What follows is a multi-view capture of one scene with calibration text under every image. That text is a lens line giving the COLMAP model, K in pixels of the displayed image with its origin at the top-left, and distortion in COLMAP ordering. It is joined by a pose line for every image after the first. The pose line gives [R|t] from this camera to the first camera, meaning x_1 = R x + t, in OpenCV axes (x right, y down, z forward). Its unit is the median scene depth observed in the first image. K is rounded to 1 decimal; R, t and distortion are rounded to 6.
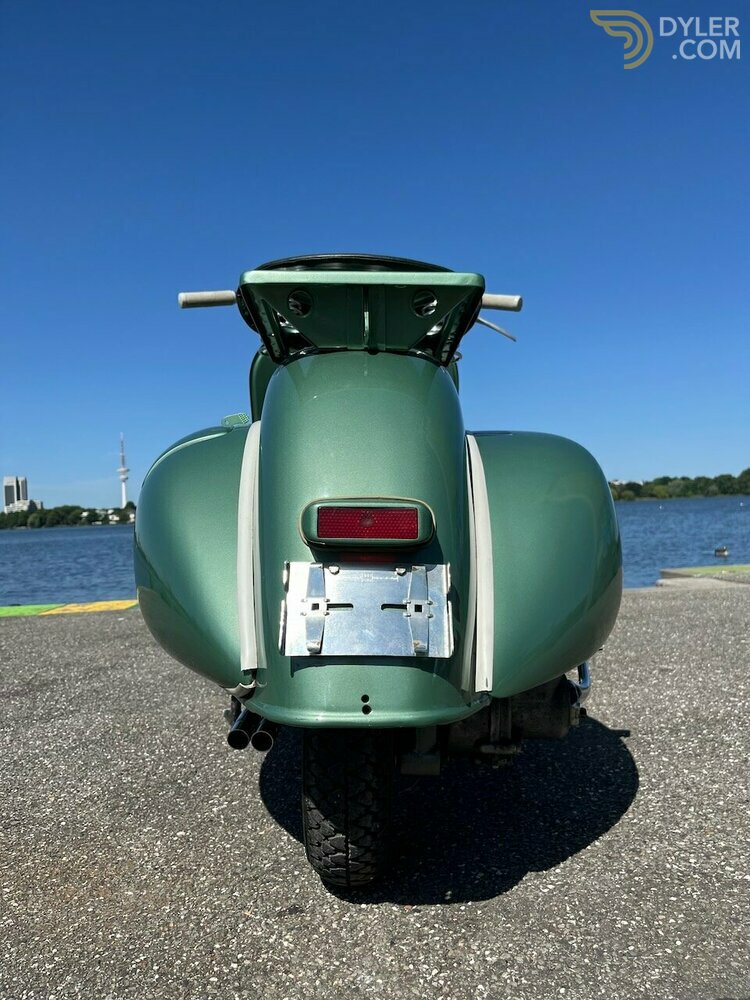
lens RADIAL K [[761.4, 0, 380.8], [0, 761.4, 512.1], [0, 0, 1]] dist [0.059363, -0.100463]
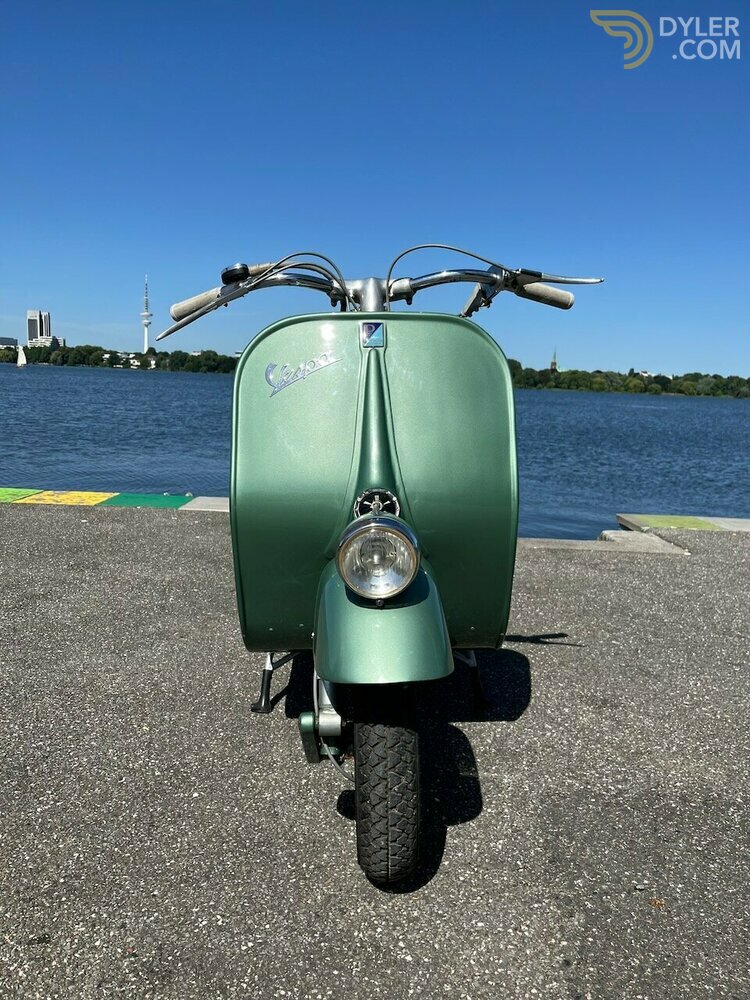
lens RADIAL K [[759.0, 0, 369.1], [0, 759.0, 508.2], [0, 0, 1]] dist [0.050077, -0.083019]
pose [[0.994669, 0.099834, -0.025841, 0.375100], [-0.094178, 0.981488, 0.166770, -0.429583], [0.042012, -0.163448, 0.985657, -0.095930]]
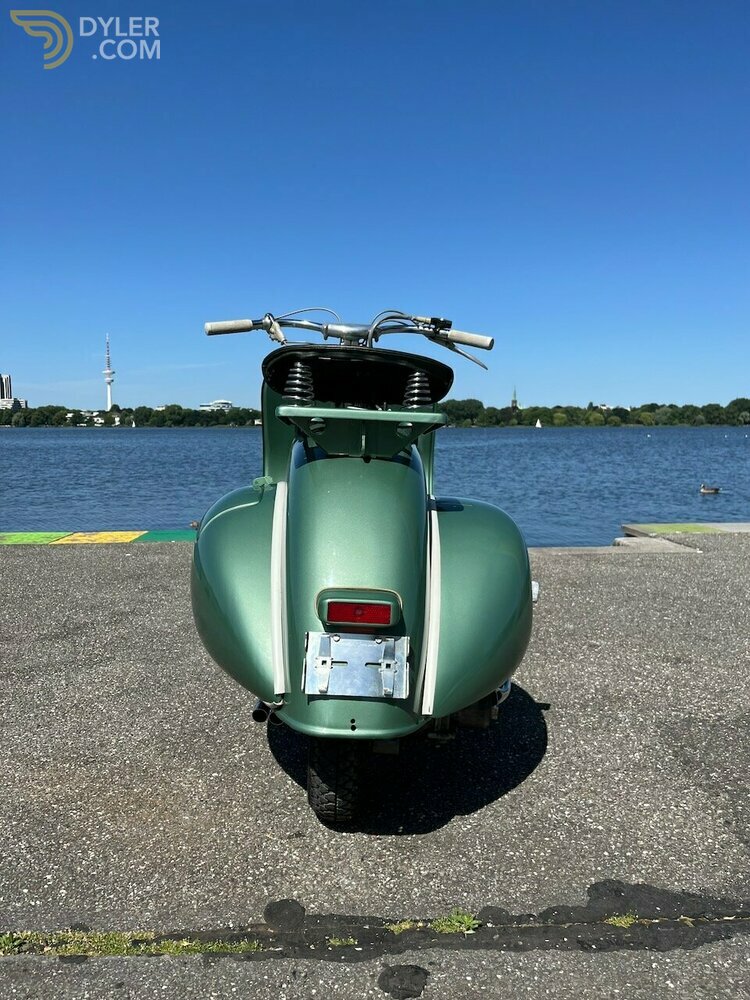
lens RADIAL K [[759.0, 0, 369.1], [0, 759.0, 508.2], [0, 0, 1]] dist [0.050077, -0.083019]
pose [[0.998979, 0.044432, 0.008129, -0.014171], [-0.045046, 0.993292, 0.106497, -0.284422], [-0.003343, -0.106755, 0.994280, -0.424564]]
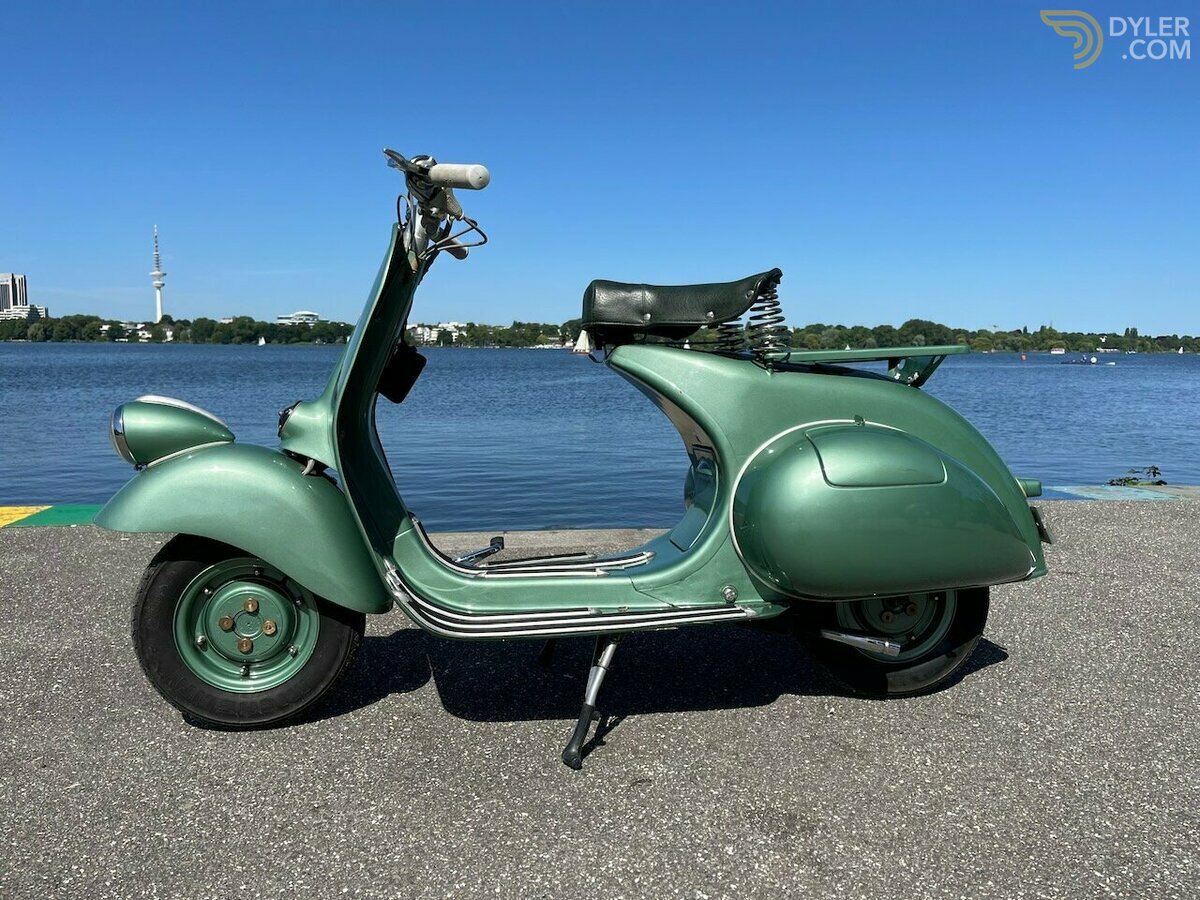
lens RADIAL K [[905.1, 0, 600.0], [0, 905.1, 450.0], [0, 0, 1]] dist [0.064099, -0.084925]
pose [[0.990935, 0.041936, 0.127633, 0.517712], [-0.055687, 0.992789, 0.106154, -0.335056], [-0.122261, -0.112299, 0.986124, 0.640497]]
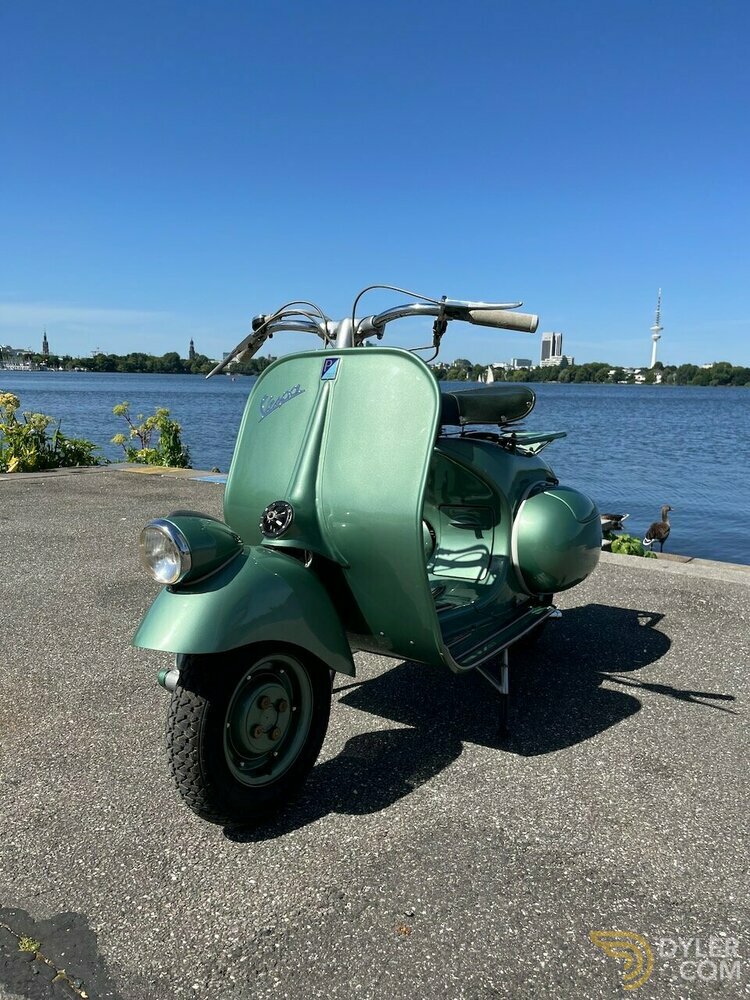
lens RADIAL K [[766.9, 0, 375.0], [0, 766.9, 500.0], [0, 0, 1]] dist [0.014638, -0.003846]
pose [[0.784482, 0.161129, -0.598854, 1.583858], [-0.060164, 0.980876, 0.185104, -0.563452], [0.617227, -0.109181, 0.779173, 0.136753]]
